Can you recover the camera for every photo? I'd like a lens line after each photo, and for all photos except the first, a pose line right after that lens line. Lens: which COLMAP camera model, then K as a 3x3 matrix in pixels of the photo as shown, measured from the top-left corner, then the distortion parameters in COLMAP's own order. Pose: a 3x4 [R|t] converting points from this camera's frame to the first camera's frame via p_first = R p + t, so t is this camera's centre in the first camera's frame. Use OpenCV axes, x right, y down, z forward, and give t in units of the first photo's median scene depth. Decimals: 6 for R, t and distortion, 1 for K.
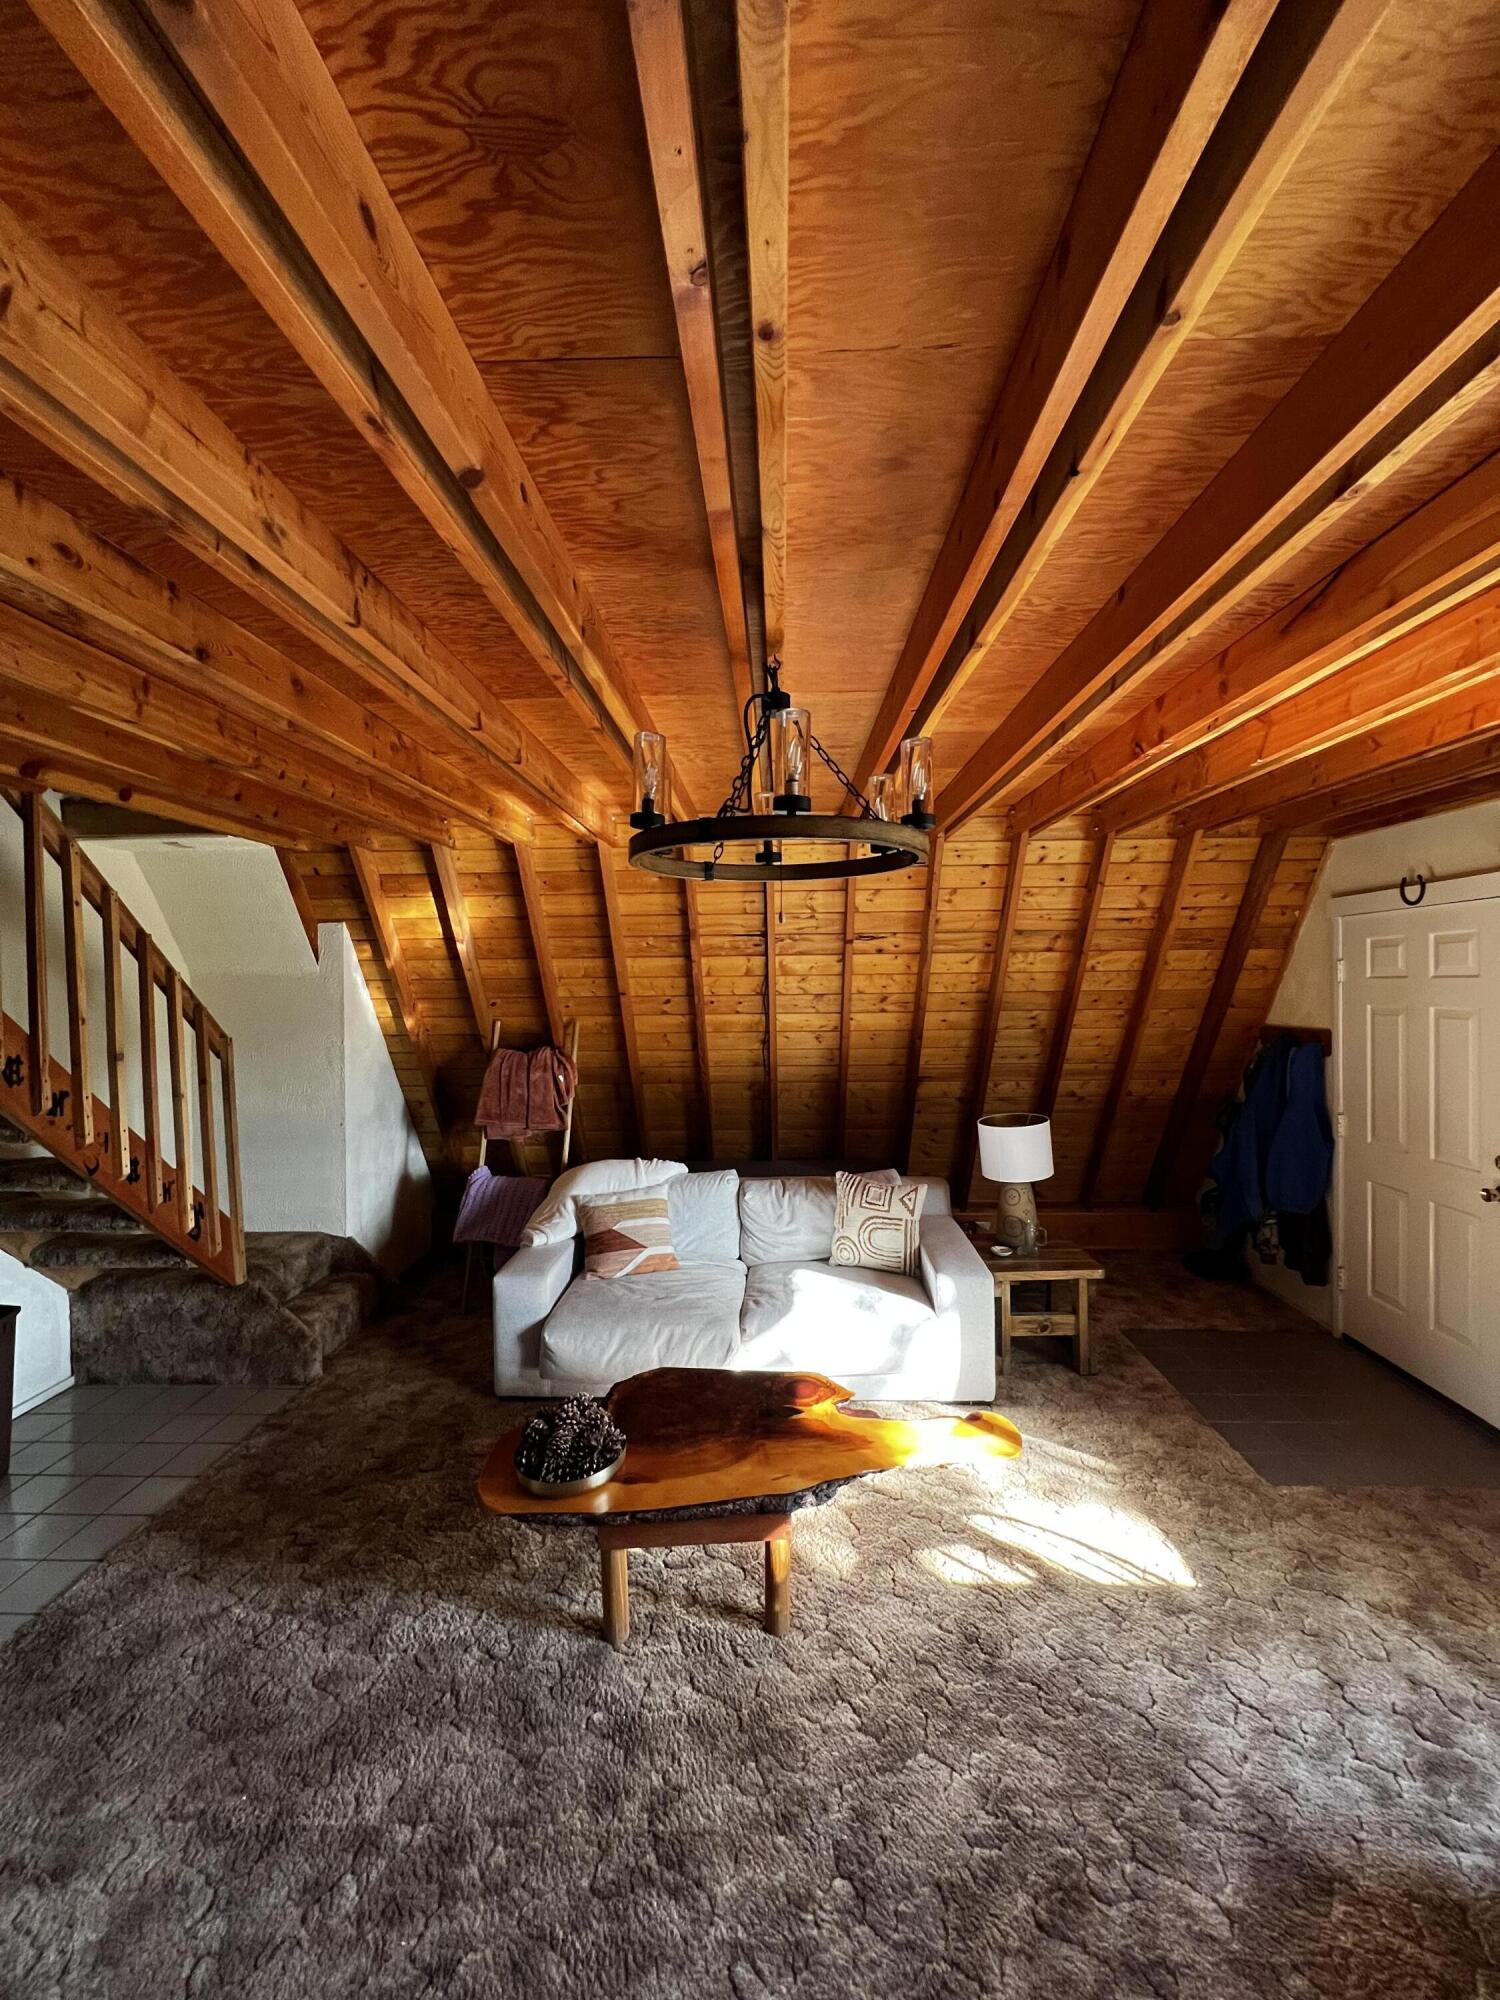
lens RADIAL K [[796.4, 0, 759.6], [0, 796.4, 996.8], [0, 0, 1]] dist [-0.003611, 0.000470]
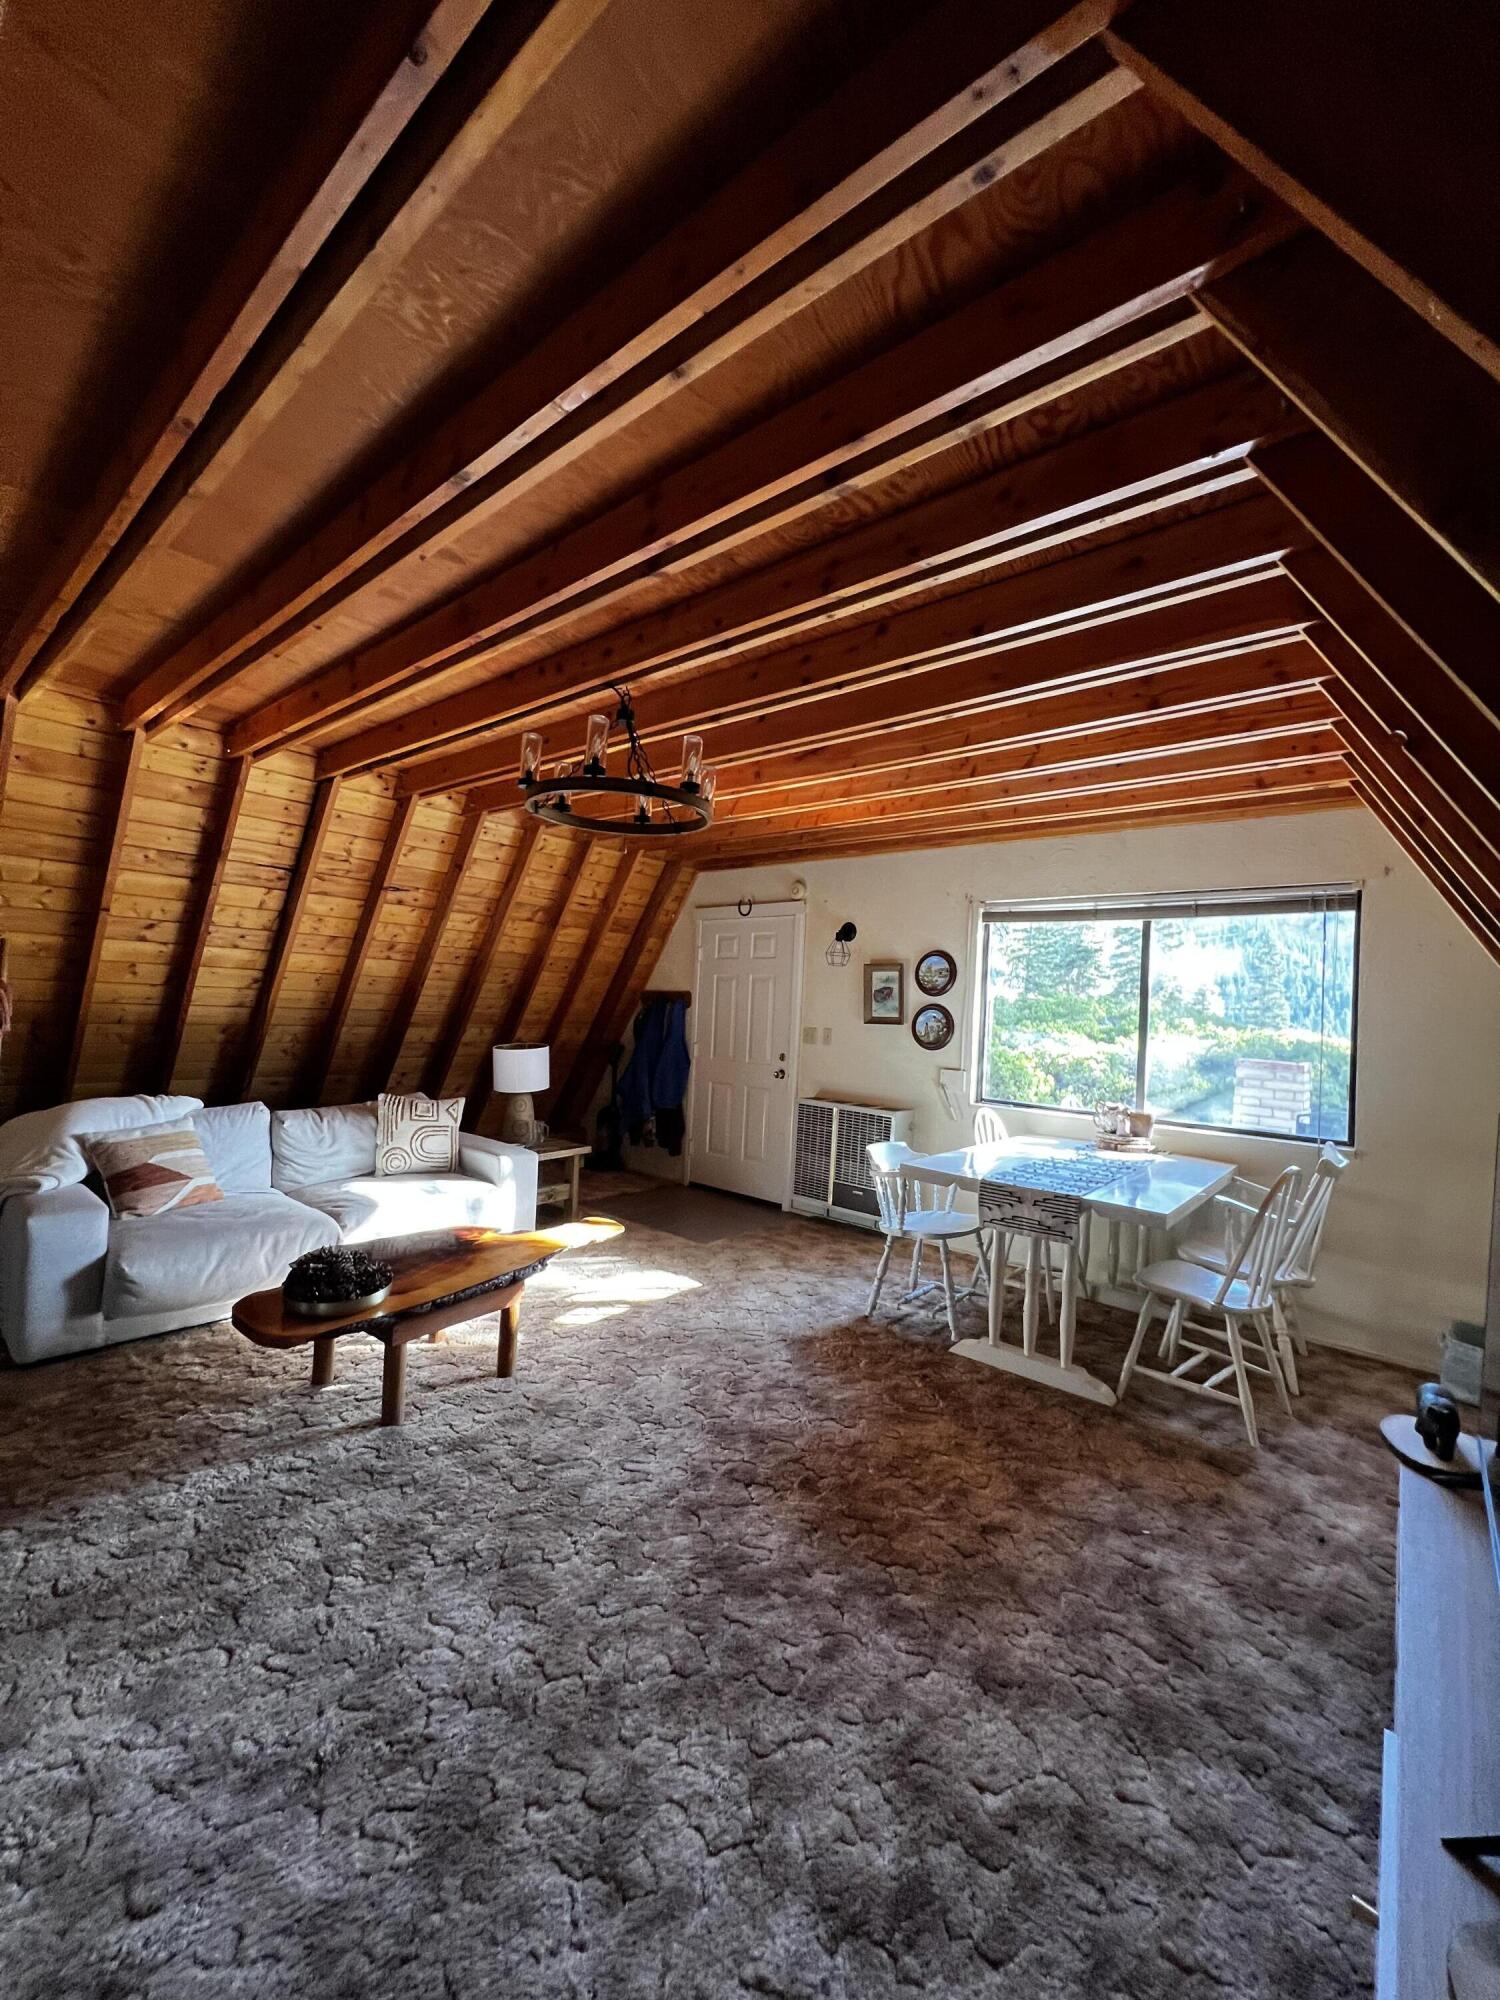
lens RADIAL K [[796.4, 0, 751.8], [0, 796.4, 1004.1], [0, 0, 1]] dist [-0.003611, 0.000470]
pose [[0.624673, 0.043804, 0.779657, -0.498454], [-0.039415, 0.998921, -0.024543, 0.114188], [-0.779891, -0.015399, 0.625726, -0.100121]]
